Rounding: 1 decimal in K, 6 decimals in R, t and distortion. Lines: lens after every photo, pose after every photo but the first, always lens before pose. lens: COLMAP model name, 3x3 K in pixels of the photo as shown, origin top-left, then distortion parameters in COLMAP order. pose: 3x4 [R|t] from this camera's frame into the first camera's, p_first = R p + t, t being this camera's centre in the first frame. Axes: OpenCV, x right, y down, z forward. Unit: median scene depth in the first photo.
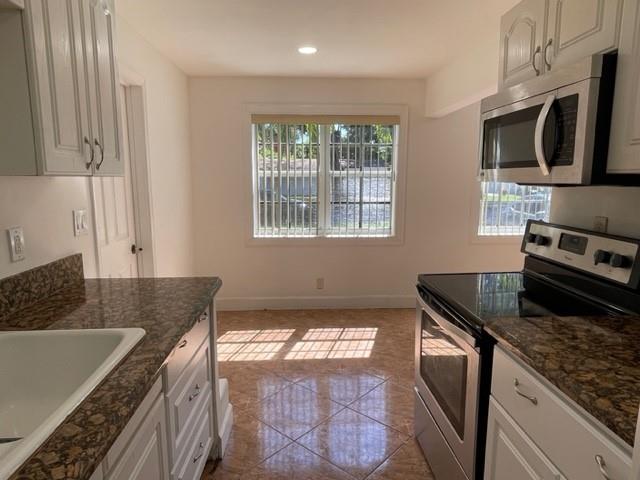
lens RADIAL K [[405.7, 0, 320.0], [0, 405.7, 240.0], [0, 0, 1]] dist [0.029736, -0.002926]
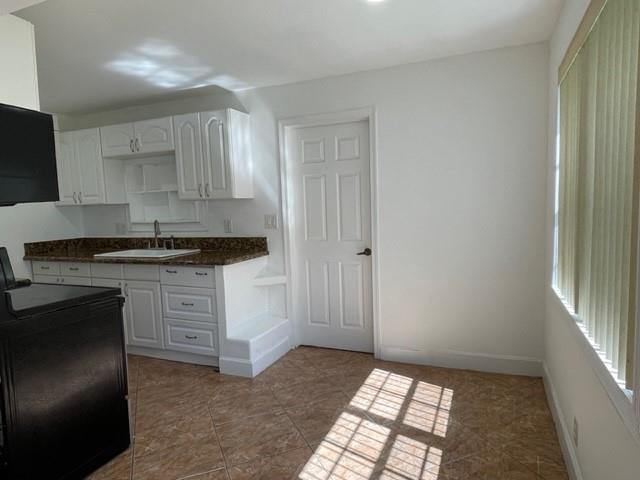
lens RADIAL K [[410.2, 0, 320.0], [0, 410.2, 240.0], [0, 0, 1]] dist [0.003206, -0.006788]
pose [[-0.429203, 0.089361, -0.898776, 0.499438], [-0.103604, 0.983655, 0.147276, -0.126436], [0.897246, 0.156328, -0.412930, 0.969915]]
